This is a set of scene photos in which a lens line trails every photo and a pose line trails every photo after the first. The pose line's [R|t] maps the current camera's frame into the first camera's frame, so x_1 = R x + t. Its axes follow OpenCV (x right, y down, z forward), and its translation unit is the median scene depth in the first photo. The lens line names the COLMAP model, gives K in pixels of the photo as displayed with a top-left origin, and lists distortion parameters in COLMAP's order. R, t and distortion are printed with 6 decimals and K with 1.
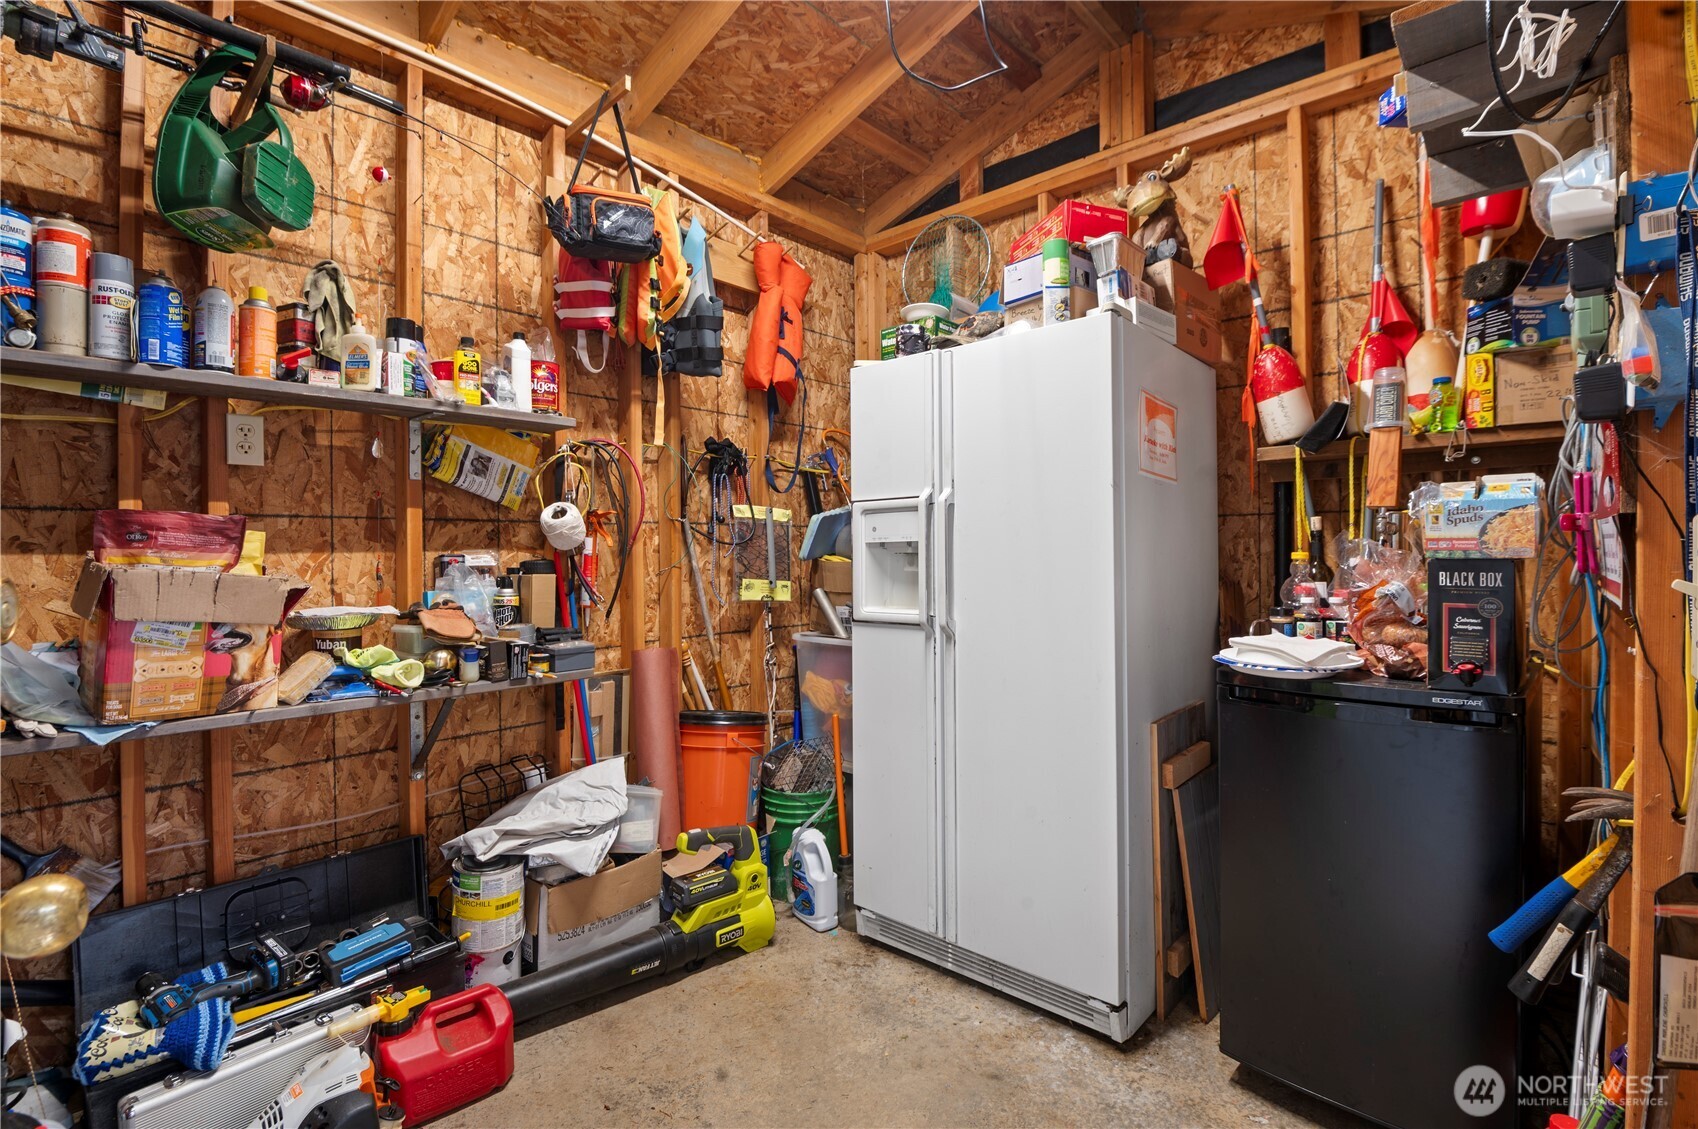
lens RADIAL K [[797.6, 0, 849.0], [0, 797.6, 564.5], [0, 0, 1]] dist [-0.001508, -0.018780]
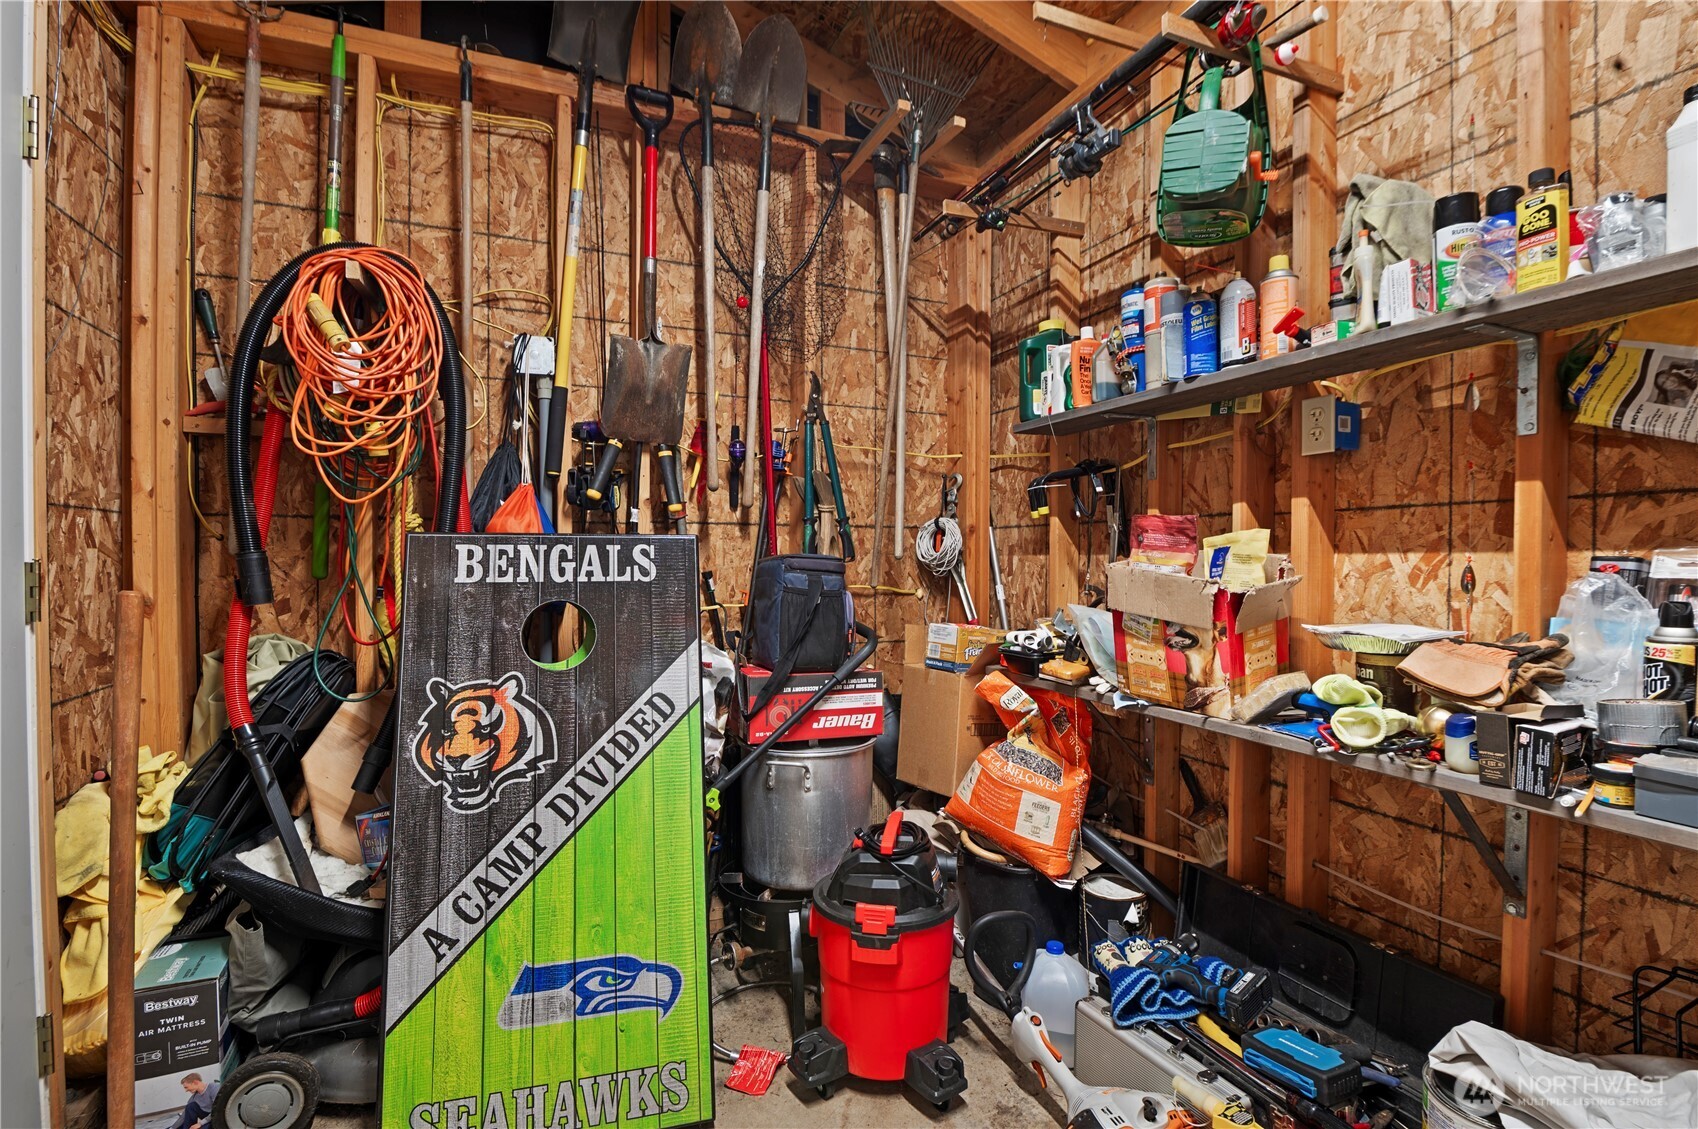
lens RADIAL K [[797.6, 0, 849.0], [0, 797.6, 564.5], [0, 0, 1]] dist [-0.001508, -0.018780]
pose [[-0.442163, 0.016797, -0.896777, 0.252413], [-0.012760, 0.999606, 0.025014, -0.015625], [0.896844, 0.022503, -0.441775, 0.856194]]
